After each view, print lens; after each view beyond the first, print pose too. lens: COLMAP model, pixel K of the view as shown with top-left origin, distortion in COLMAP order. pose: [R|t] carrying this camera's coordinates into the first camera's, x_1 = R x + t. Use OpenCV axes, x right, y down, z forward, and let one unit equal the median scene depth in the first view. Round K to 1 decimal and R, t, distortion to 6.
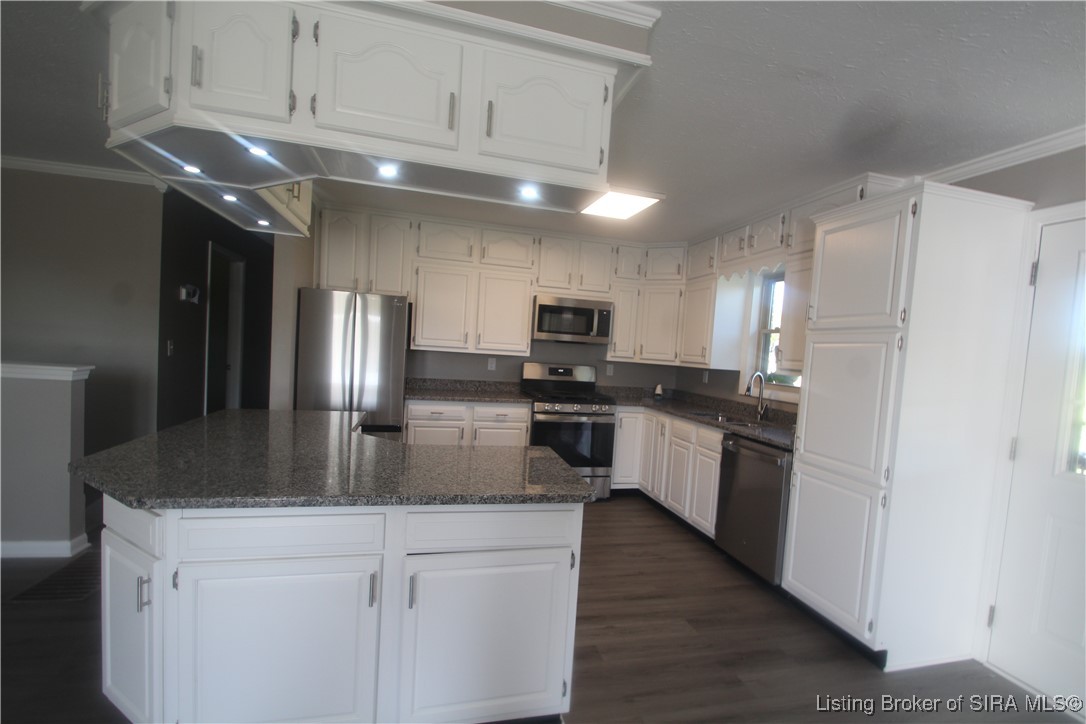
lens RADIAL K [[501.9, 0, 560.5], [0, 501.9, 374.5], [0, 0, 1]] dist [0.005965, -0.011911]
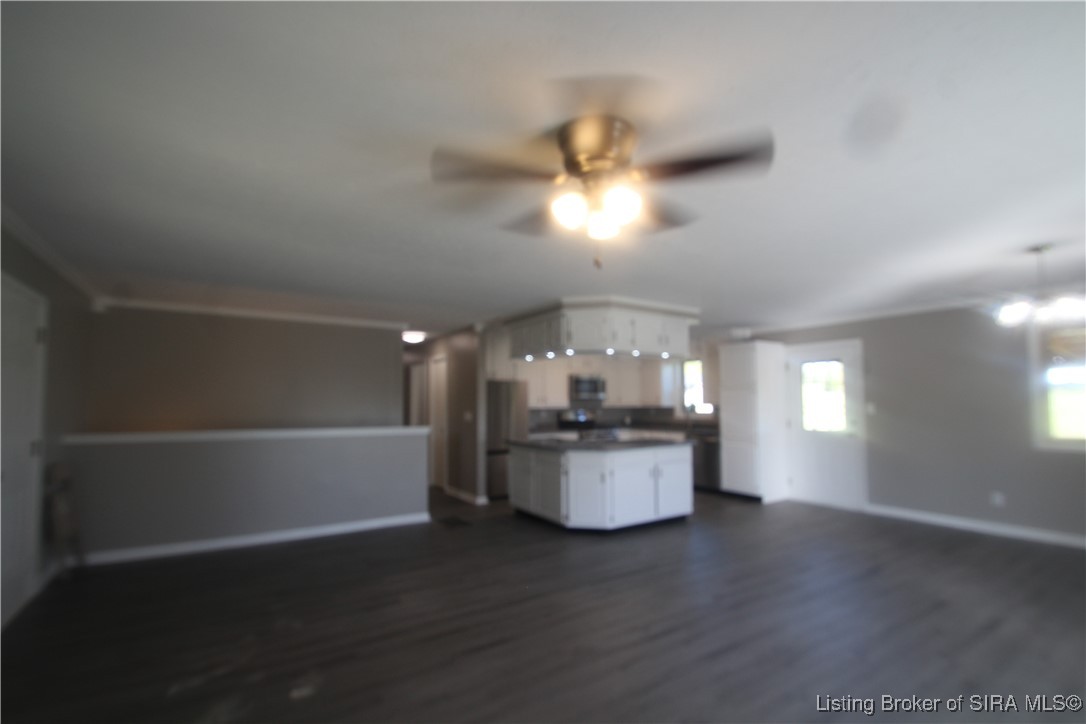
lens RADIAL K [[501.9, 0, 561.6], [0, 501.9, 376.6], [0, 0, 1]] dist [0.005965, -0.011911]
pose [[0.938913, -0.053280, 0.340007, -0.727671], [0.084249, 0.993467, -0.076972, -0.009610], [-0.333685, 0.100915, 0.937268, -0.737381]]
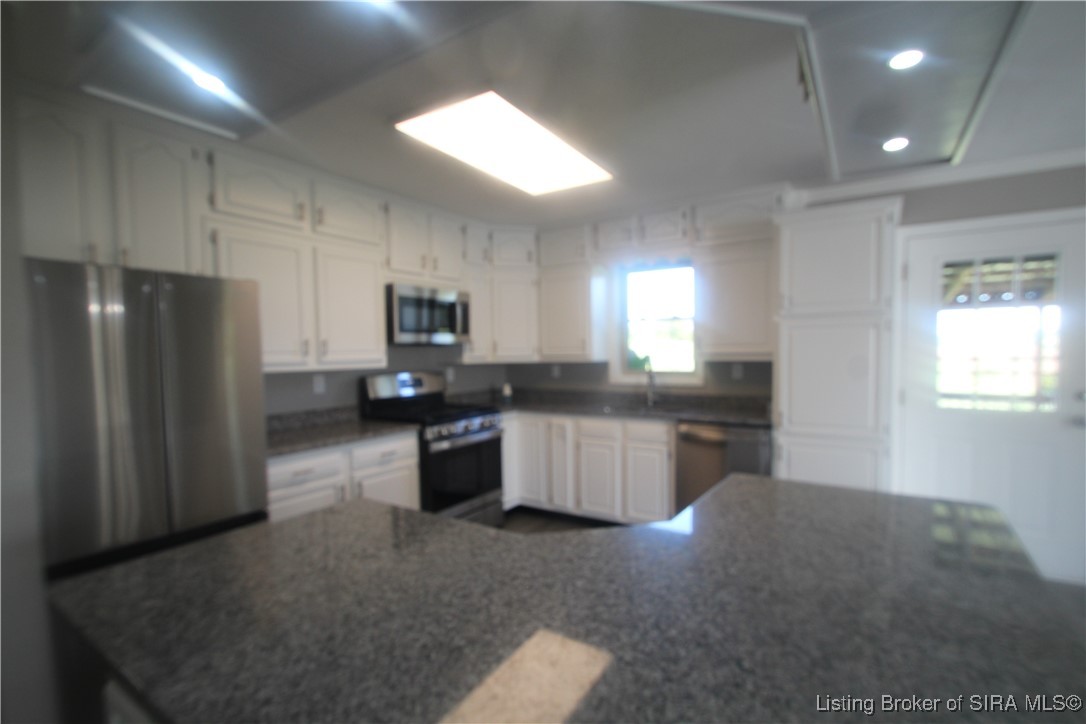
lens RADIAL K [[501.9, 0, 549.4], [0, 501.9, 374.6], [0, 0, 1]] dist [0.005965, -0.011911]
pose [[0.737243, -0.107283, 0.667056, -0.390993], [0.096238, 0.993920, 0.053488, -0.043047], [-0.668739, 0.024762, 0.743085, 0.315604]]
